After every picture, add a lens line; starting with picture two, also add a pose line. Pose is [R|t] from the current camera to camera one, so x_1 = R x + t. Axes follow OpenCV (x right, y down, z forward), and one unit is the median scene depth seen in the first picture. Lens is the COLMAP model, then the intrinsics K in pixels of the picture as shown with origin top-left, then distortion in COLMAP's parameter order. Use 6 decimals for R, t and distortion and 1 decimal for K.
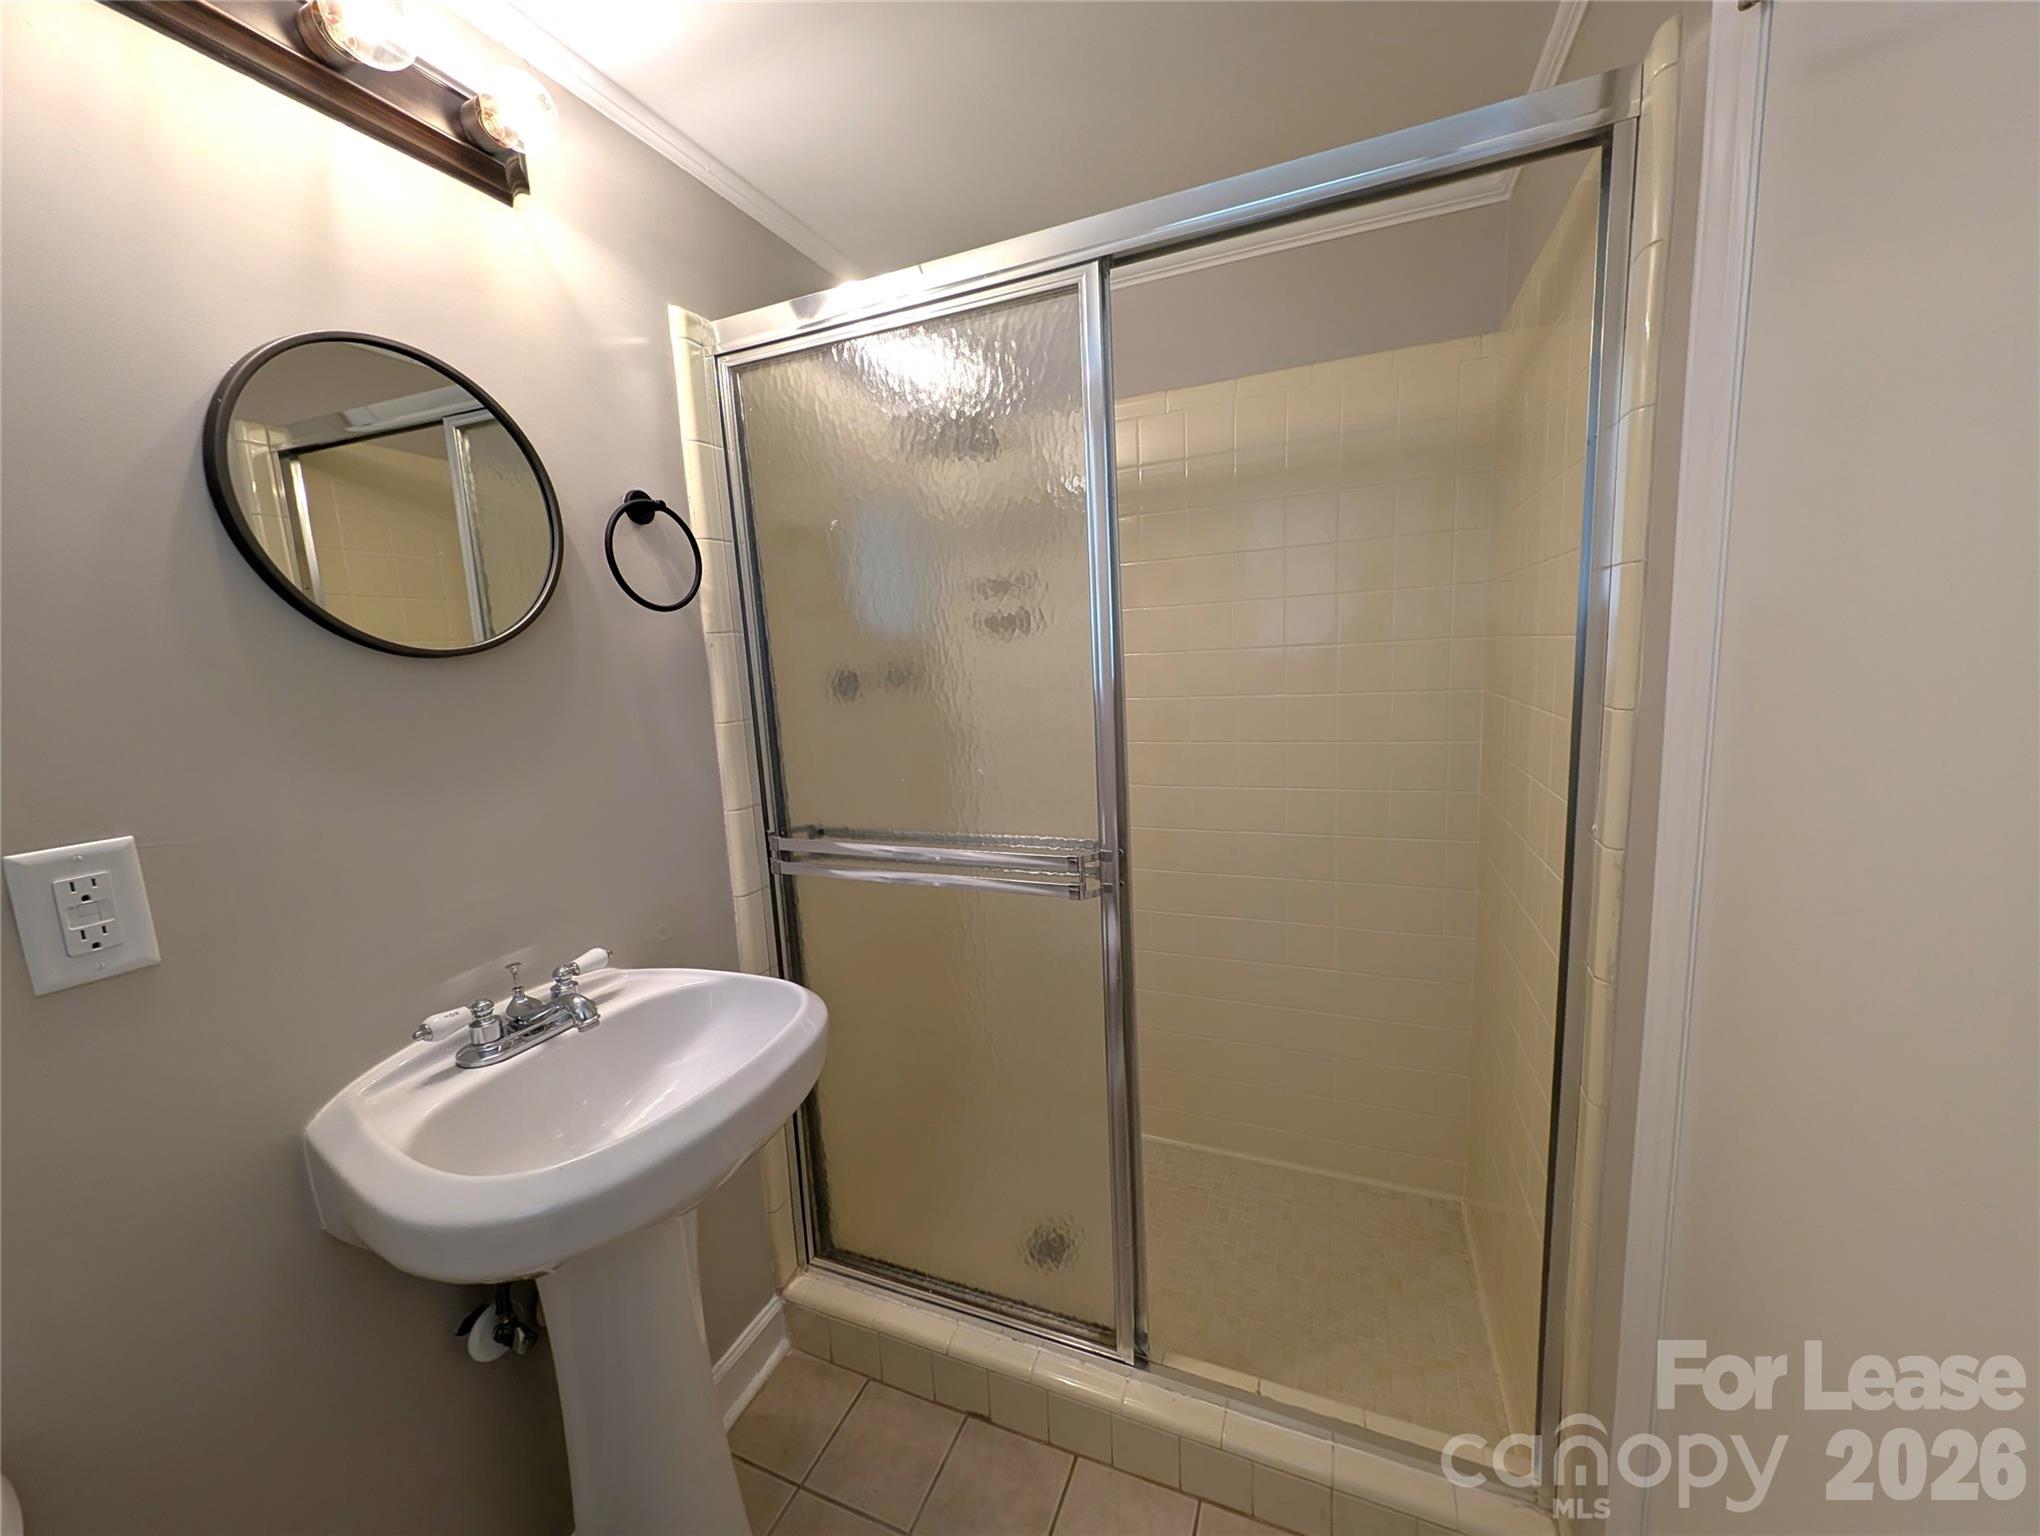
lens RADIAL K [[767.7, 0, 1020.0], [0, 767.7, 768.0], [0, 0, 1]] dist [0.011923, -0.005570]
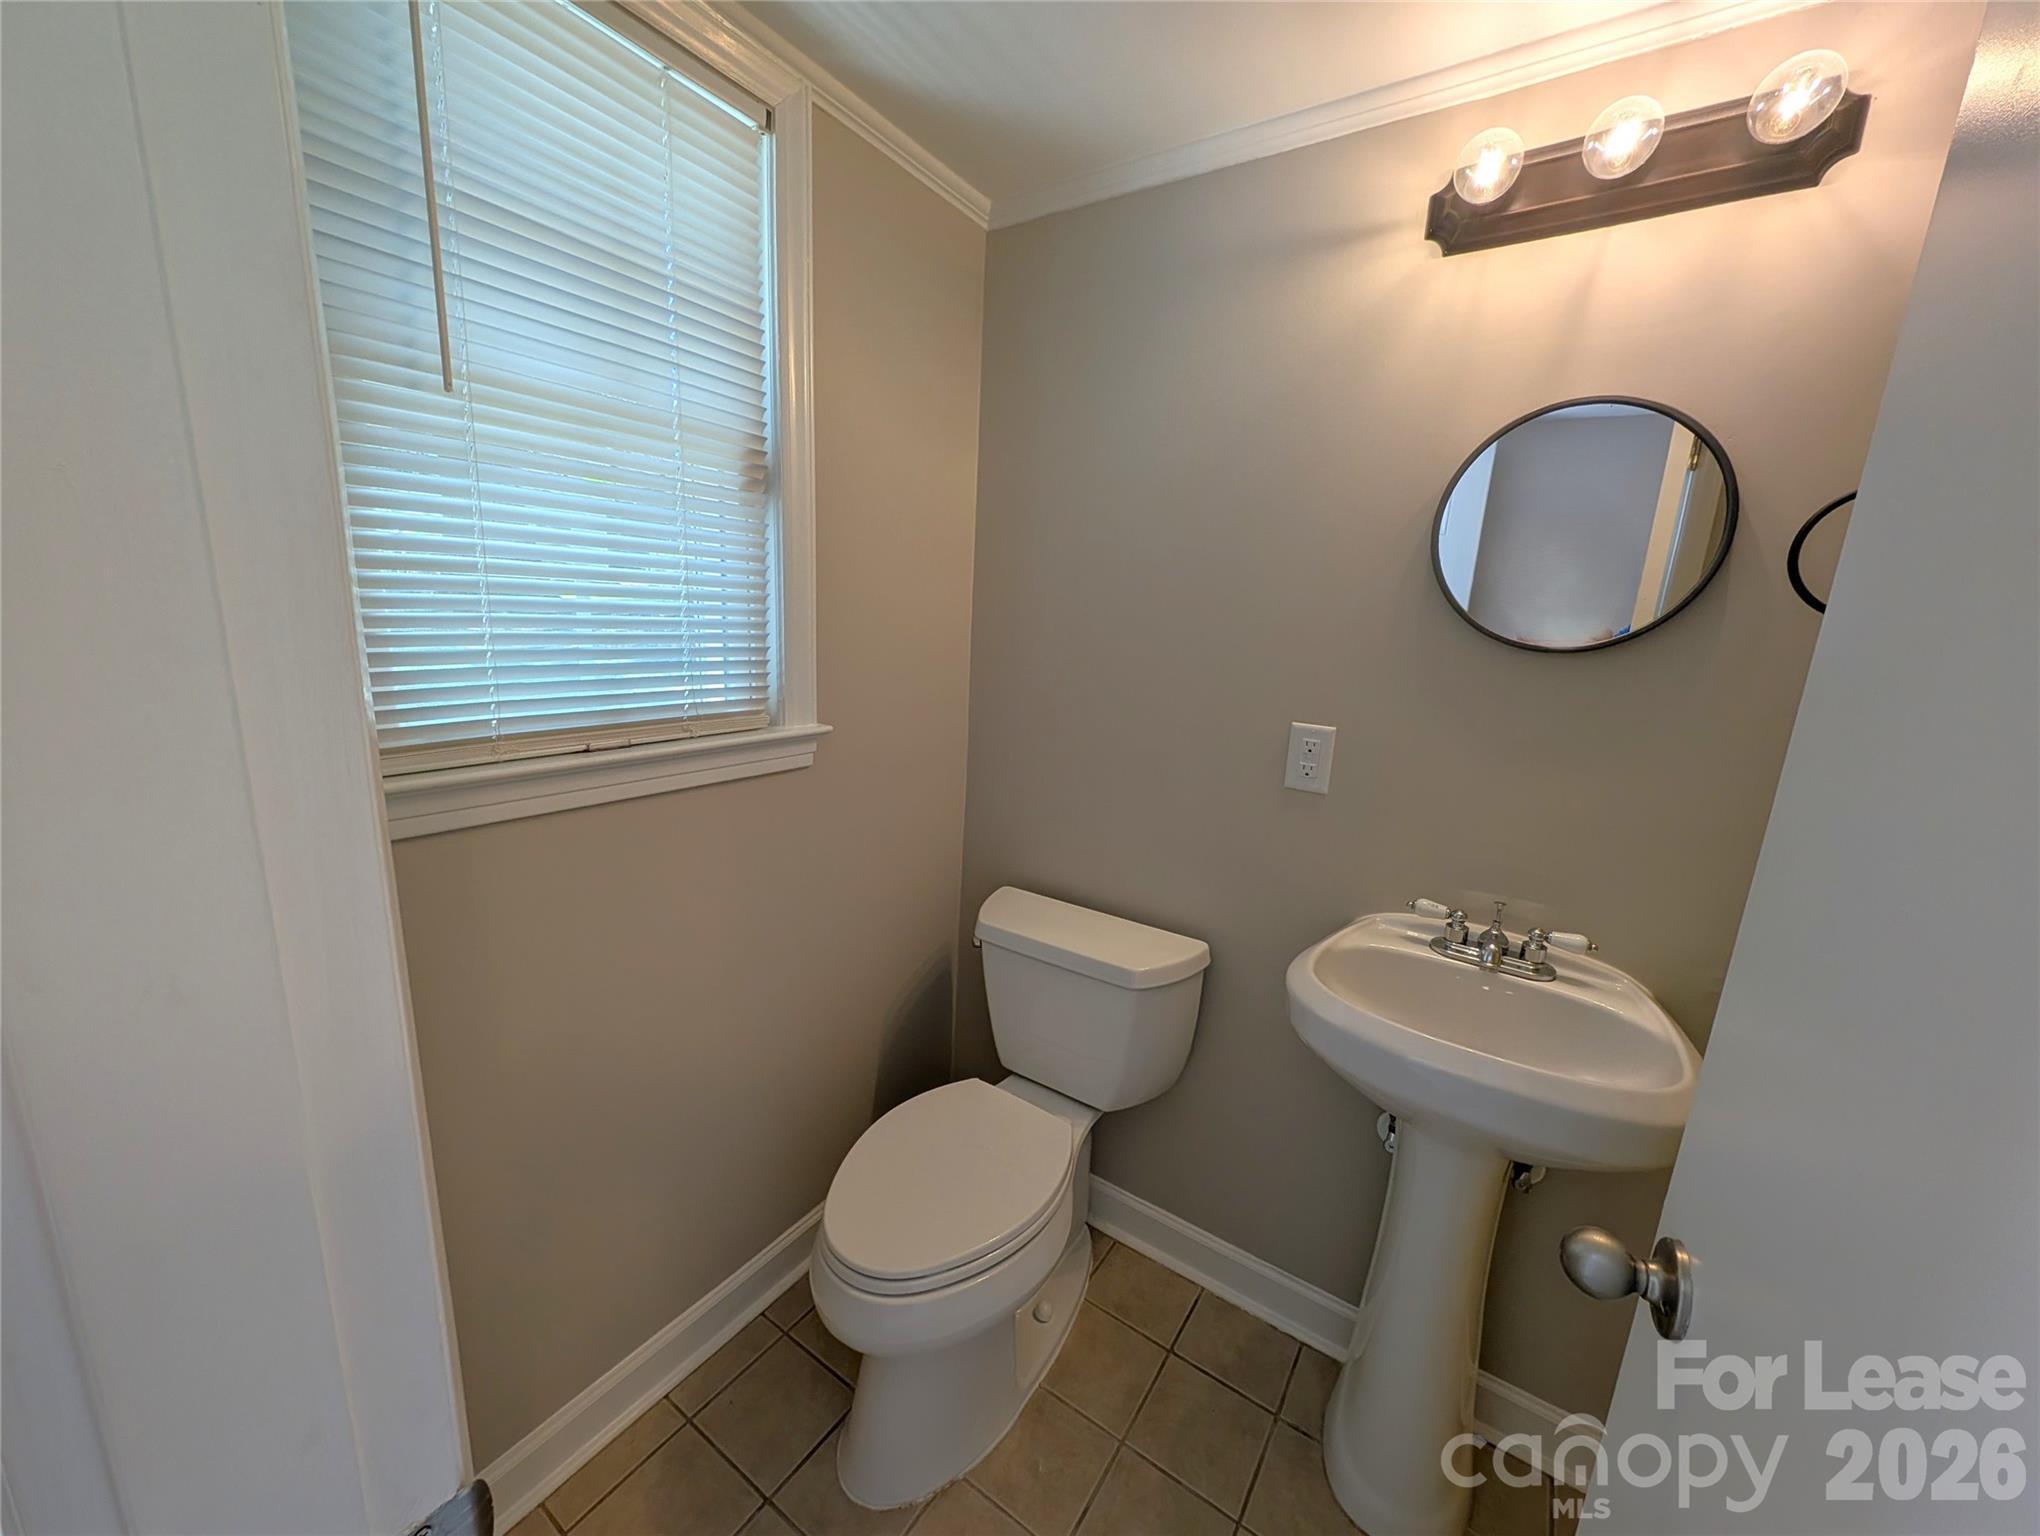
lens RADIAL K [[767.7, 0, 1020.0], [0, 767.7, 768.0], [0, 0, 1]] dist [0.011923, -0.005570]
pose [[-0.206880, 0.203492, -0.956970, 0.644059], [-0.206210, 0.947088, 0.245970, -0.092891], [0.956388, 0.248223, -0.153972, 0.429435]]
